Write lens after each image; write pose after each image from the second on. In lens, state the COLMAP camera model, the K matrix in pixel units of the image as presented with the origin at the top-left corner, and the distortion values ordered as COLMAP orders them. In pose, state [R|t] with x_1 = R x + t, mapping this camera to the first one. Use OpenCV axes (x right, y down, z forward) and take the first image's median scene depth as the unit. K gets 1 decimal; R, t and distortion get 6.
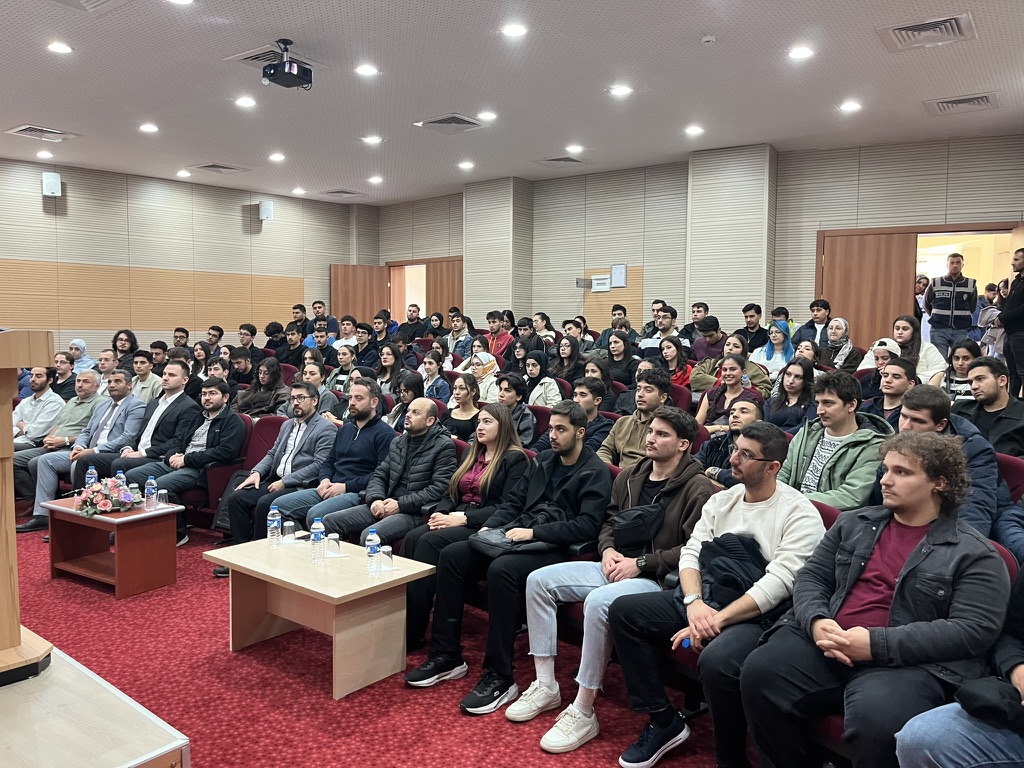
lens RADIAL K [[774.8, 0, 510.9], [0, 774.8, 384.2], [0, 0, 1]] dist [0.052543, -0.059056]
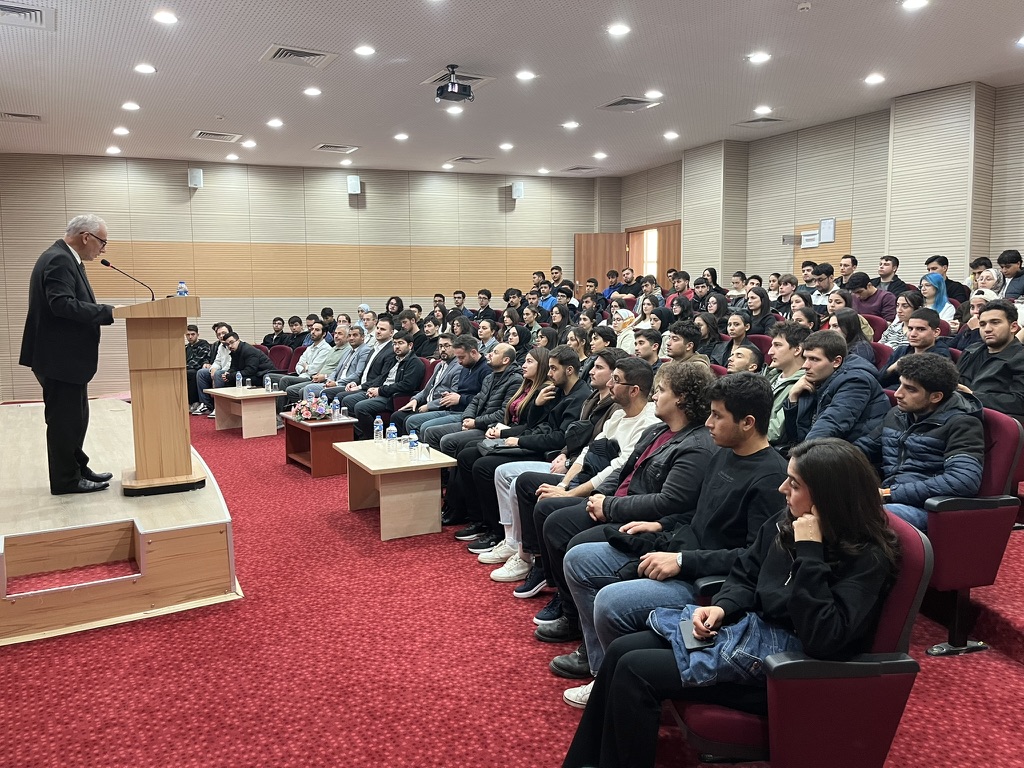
lens RADIAL K [[774.8, 0, 510.0], [0, 774.8, 377.3], [0, 0, 1]] dist [0.052543, -0.059056]
pose [[0.909137, 0.024669, -0.415767, 0.220740], [-0.008532, 0.999138, 0.040627, 0.010605], [0.416410, -0.033388, 0.908563, -0.086753]]
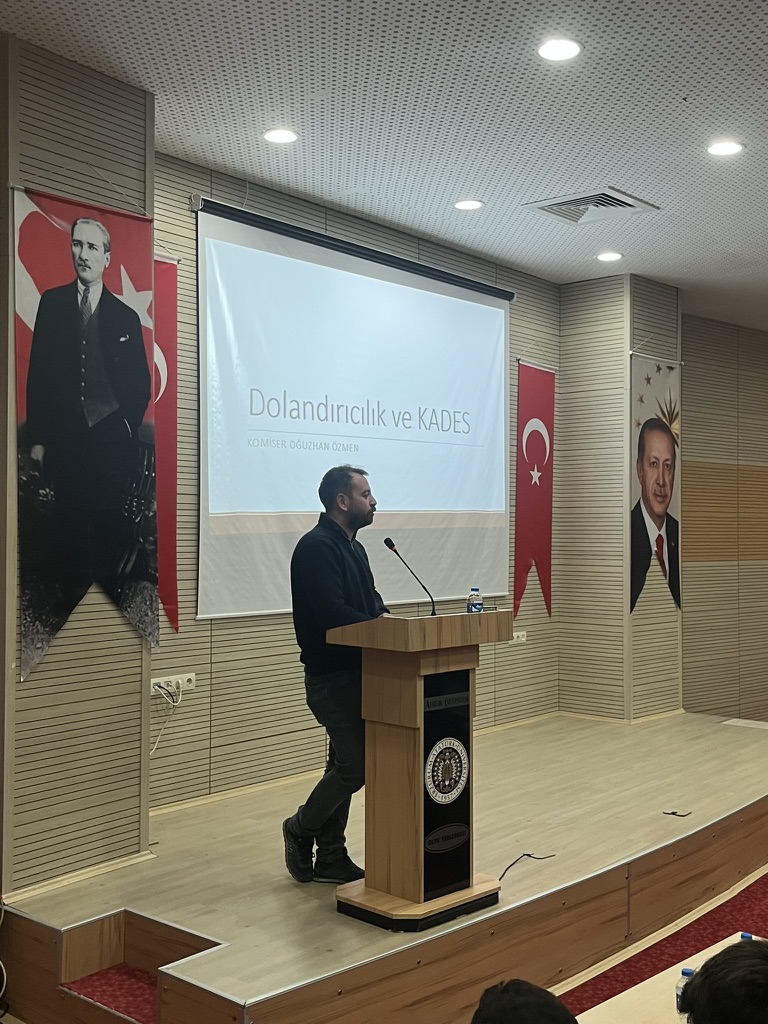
lens RADIAL K [[1111.9, 0, 394.1], [0, 1111.9, 519.2], [0, 0, 1]] dist [0.047491, 0.000000]
pose [[-0.101305, -0.017174, -0.994707, 0.274759], [-0.065206, 0.997816, -0.010587, -0.053669], [0.992716, 0.063788, -0.102204, 0.318545]]
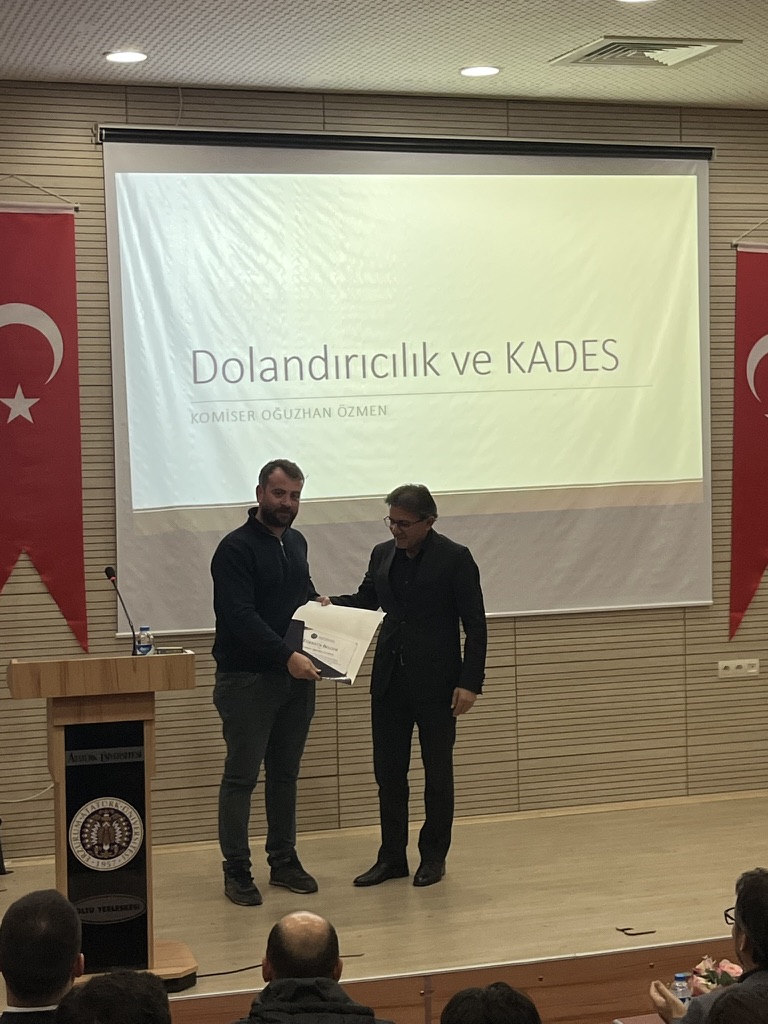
lens RADIAL K [[1942.2, 0, 403.0], [0, 1942.2, 522.6], [0, 0, 1]] dist [0.112354, 0.000000]
pose [[-0.598227, 0.045653, -0.800025, 0.311370], [-0.034269, 0.996005, 0.082462, -0.132701], [0.800594, 0.076748, -0.594273, 0.808259]]
